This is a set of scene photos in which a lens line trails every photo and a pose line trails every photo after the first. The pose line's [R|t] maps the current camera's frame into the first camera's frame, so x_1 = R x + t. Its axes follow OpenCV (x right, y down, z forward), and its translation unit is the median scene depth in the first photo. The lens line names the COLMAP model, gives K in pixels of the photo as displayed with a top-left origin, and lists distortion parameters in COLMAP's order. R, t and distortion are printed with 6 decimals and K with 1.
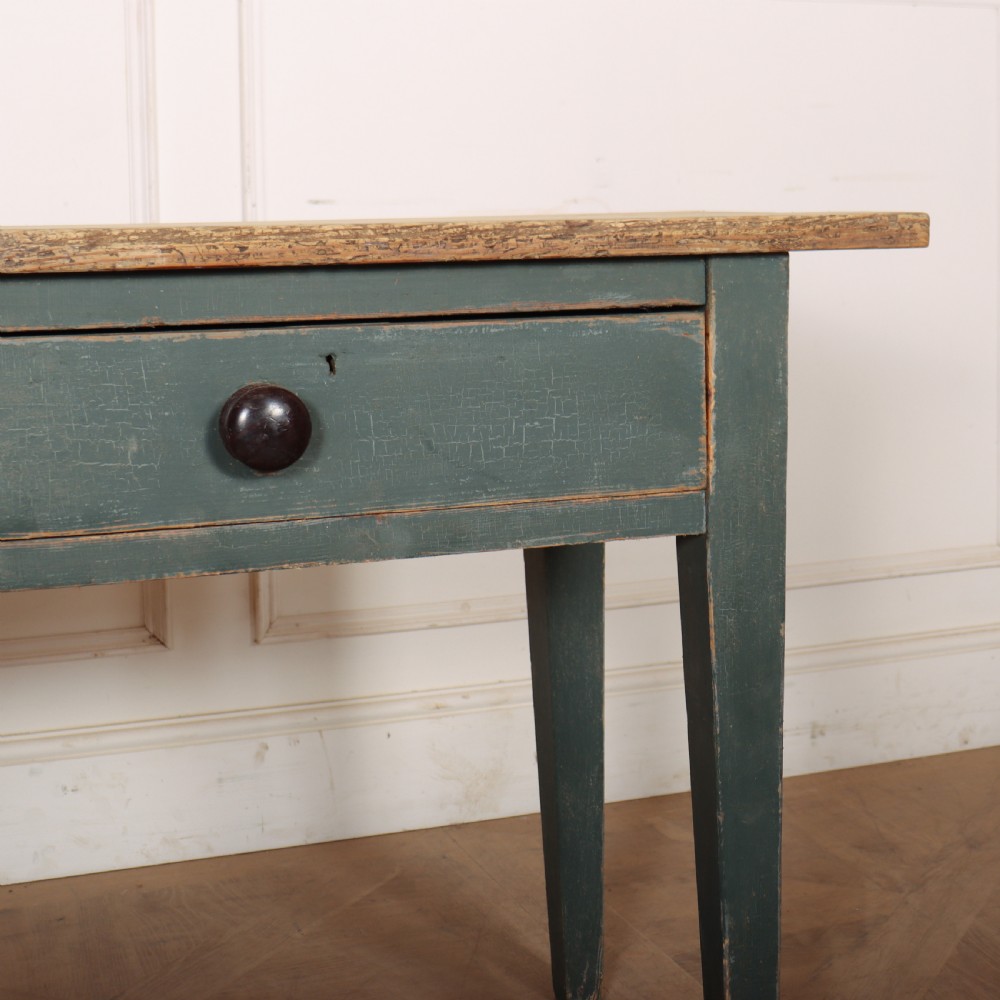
lens RADIAL K [[1966.3, 0, 664.1], [0, 1966.3, 370.2], [0, 0, 1]] dist [-0.111555, 0.244782]
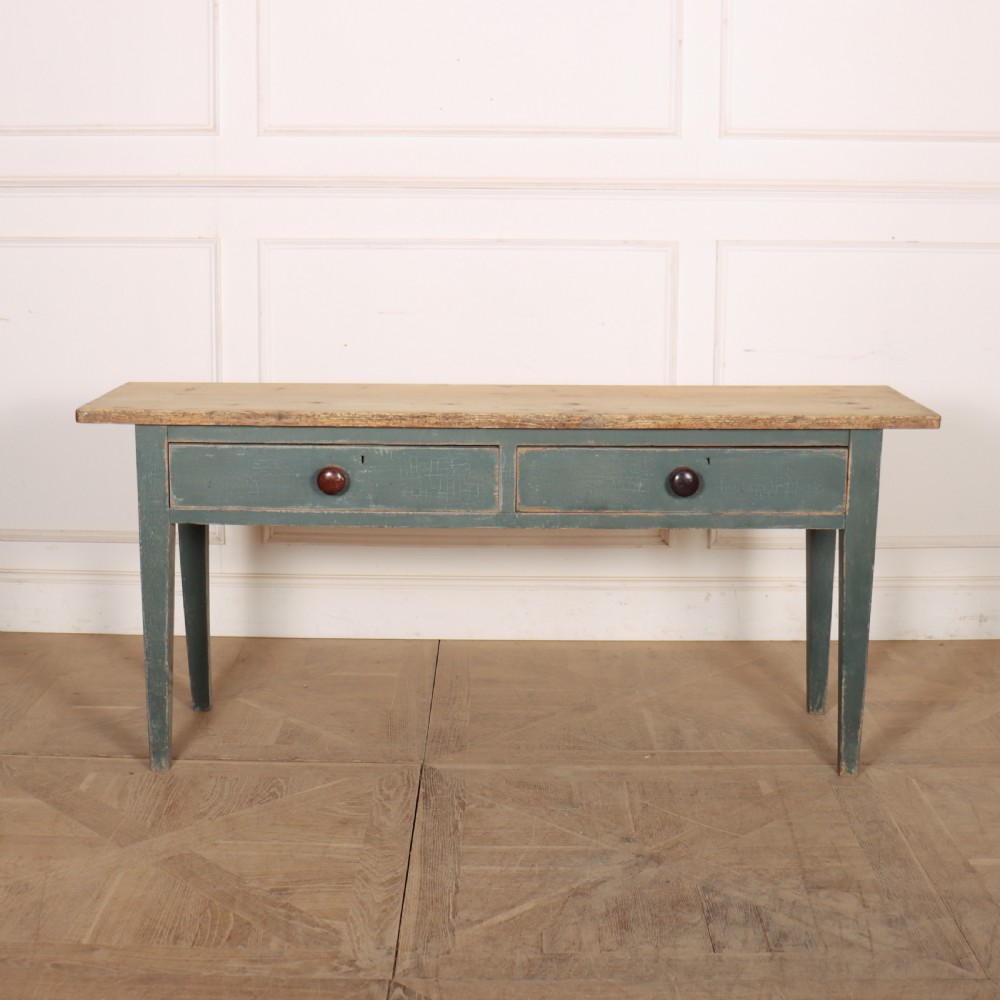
lens RADIAL K [[1593.4, 0, 483.1], [0, 1593.4, 459.4], [0, 0, 1]] dist [-0.178404, 0.159184]
pose [[0.913995, 0.084325, -0.396866, 0.427860], [-0.047413, 0.993660, 0.101937, -0.214032], [0.402946, -0.074354, 0.912199, -1.198081]]
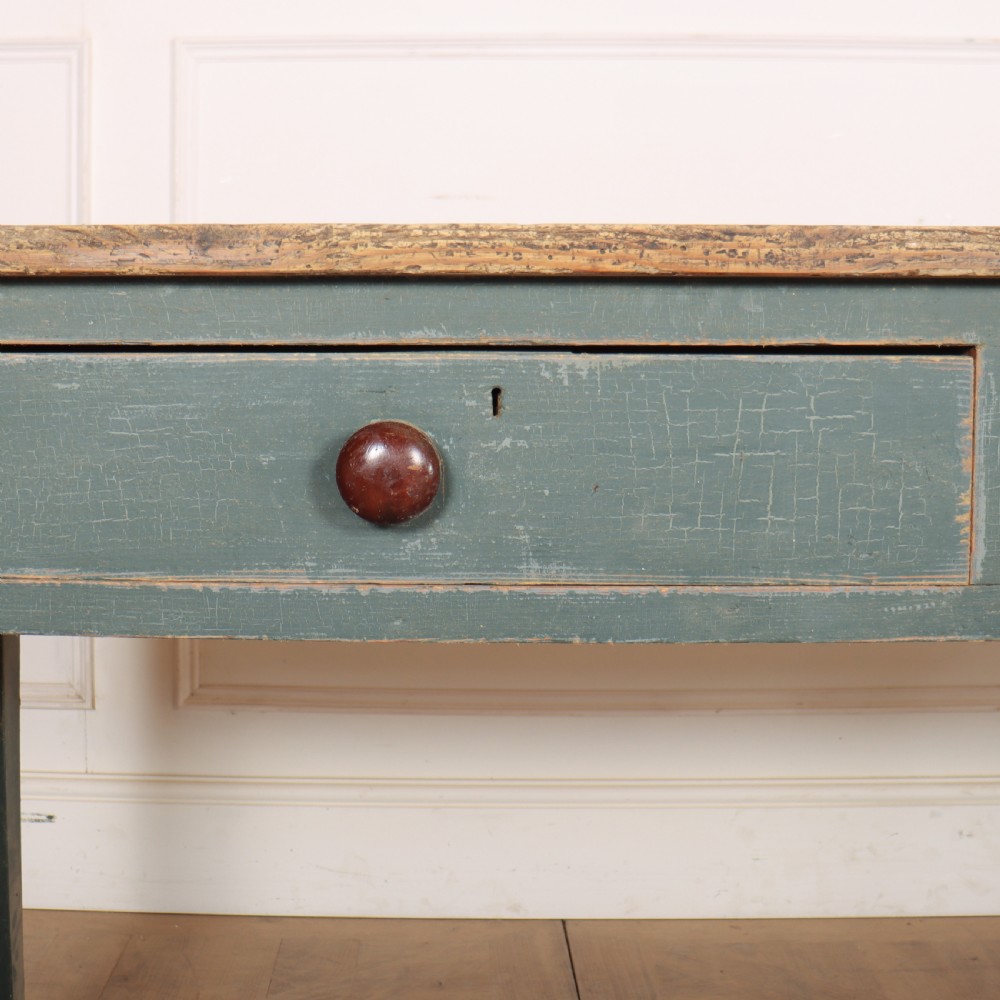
lens RADIAL K [[1622.1, 0, 383.9], [0, 1622.1, 435.1], [0, 0, 1]] dist [-0.192850, 0.174250]
pose [[0.902038, 0.031633, -0.430496, -0.363587], [-0.042454, 0.998977, -0.015551, 0.043093], [0.429564, 0.032303, 0.902459, 0.151173]]
